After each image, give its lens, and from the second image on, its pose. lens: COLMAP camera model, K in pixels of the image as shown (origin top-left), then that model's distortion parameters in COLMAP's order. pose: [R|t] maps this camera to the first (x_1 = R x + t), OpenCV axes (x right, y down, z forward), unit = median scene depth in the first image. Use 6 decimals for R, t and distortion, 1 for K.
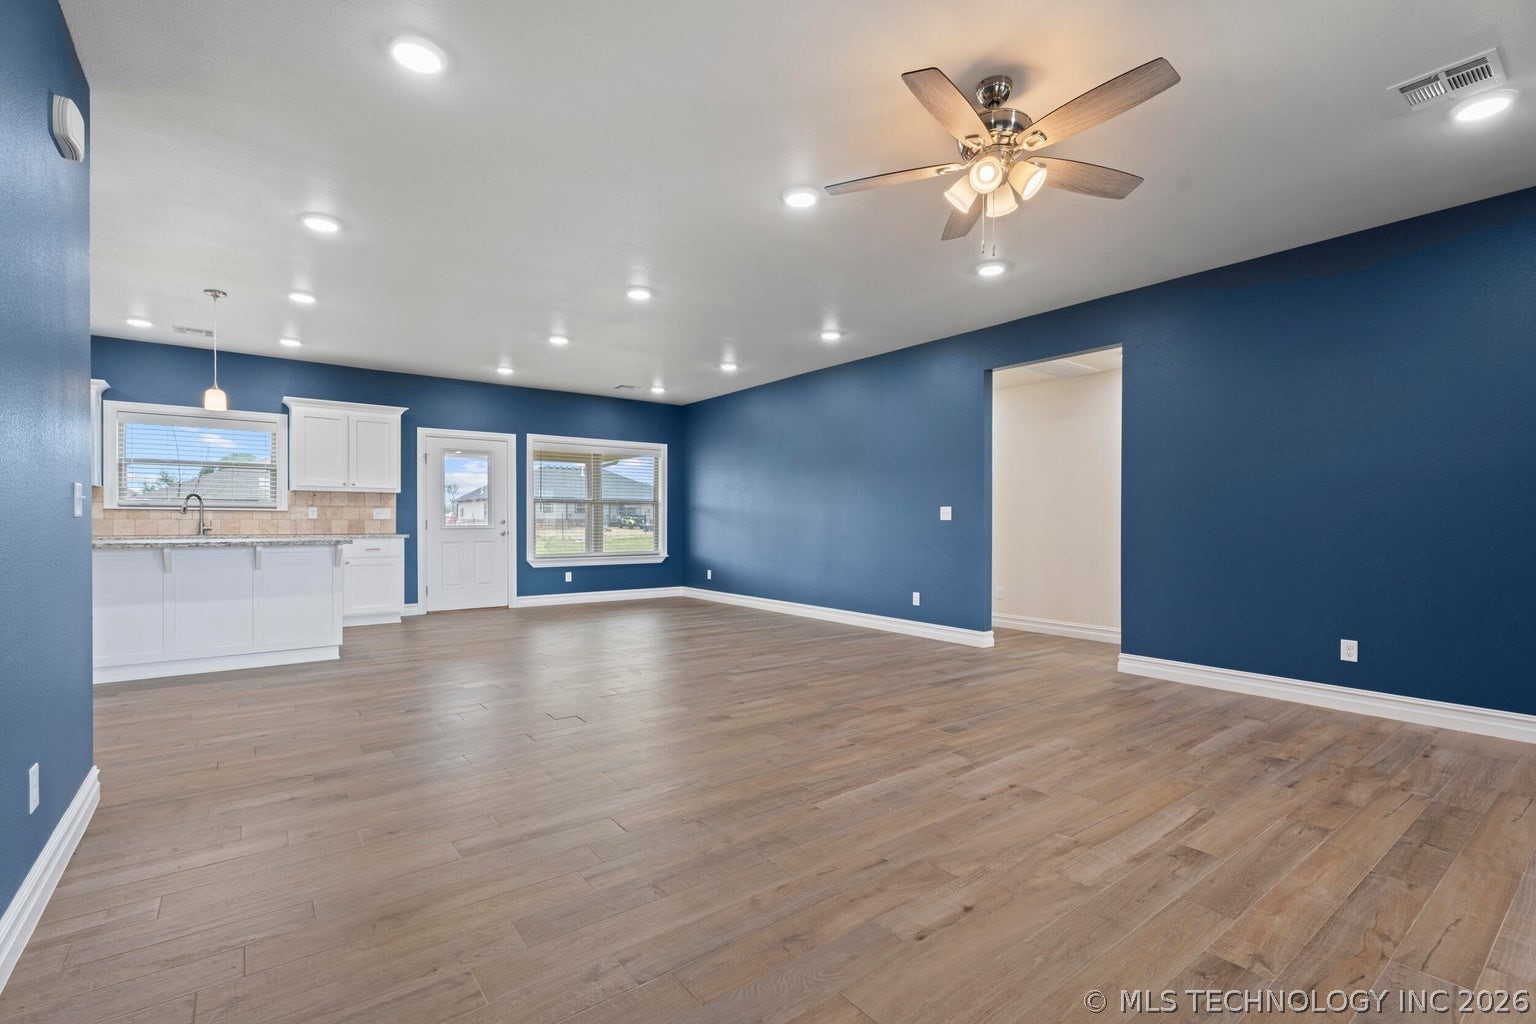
lens RADIAL K [[685.8, 0, 783.9], [0, 685.8, 525.8], [0, 0, 1]] dist [0.004909, -0.002173]
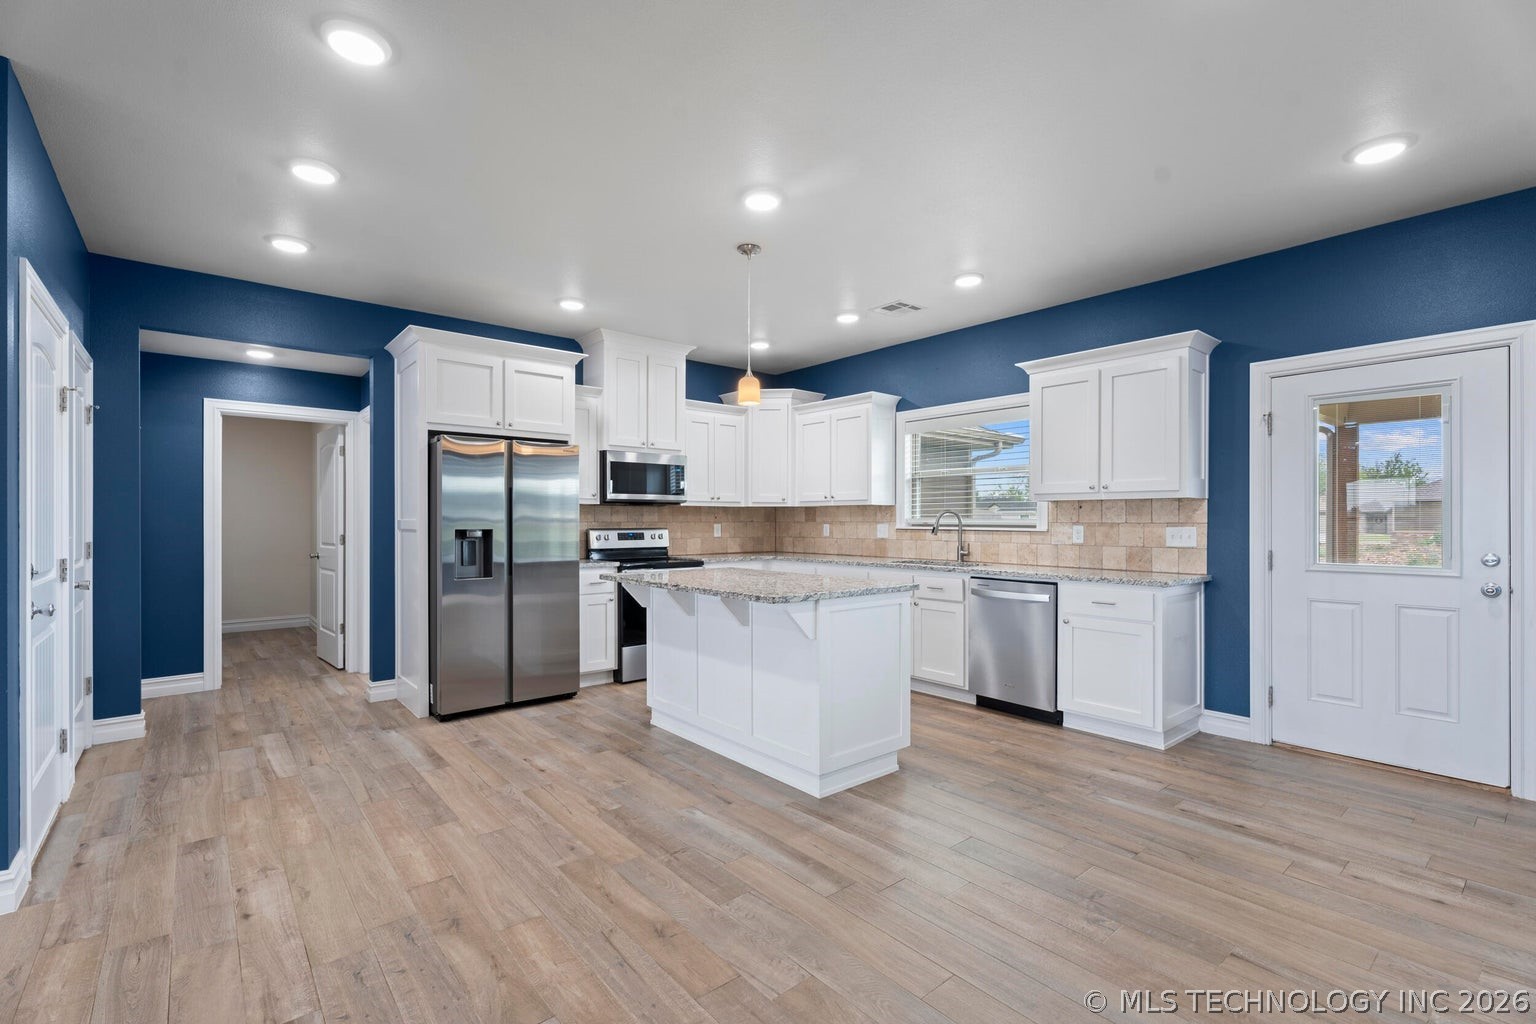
lens RADIAL K [[685.8, 0, 771.1], [0, 685.8, 521.1], [0, 0, 1]] dist [0.004909, -0.002173]
pose [[0.033792, -0.001113, -0.999428, -0.057607], [-0.008120, 0.999966, -0.001388, -0.029830], [0.999396, 0.008162, 0.033782, 0.738923]]
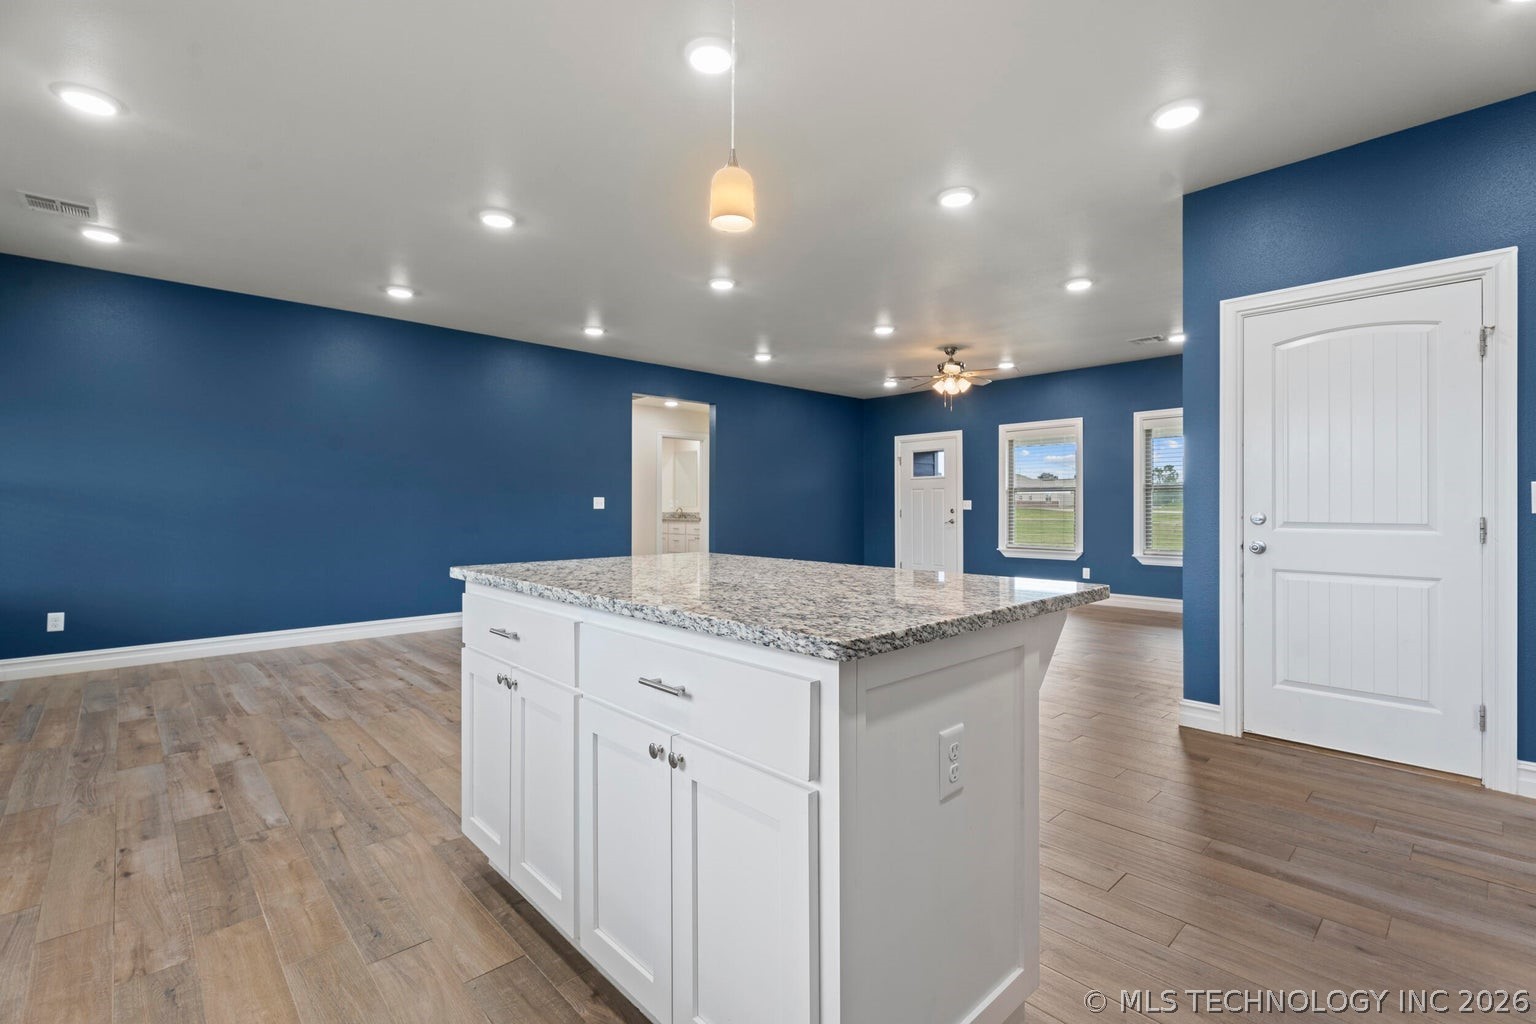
lens RADIAL K [[685.8, 0, 771.4], [0, 685.8, 512.4], [0, 0, 1]] dist [0.004909, -0.002173]
pose [[-0.092847, -0.011338, 0.995616, -0.887316], [0.005517, 0.999914, 0.011901, -0.013005], [-0.995665, 0.006598, -0.092777, 0.750470]]
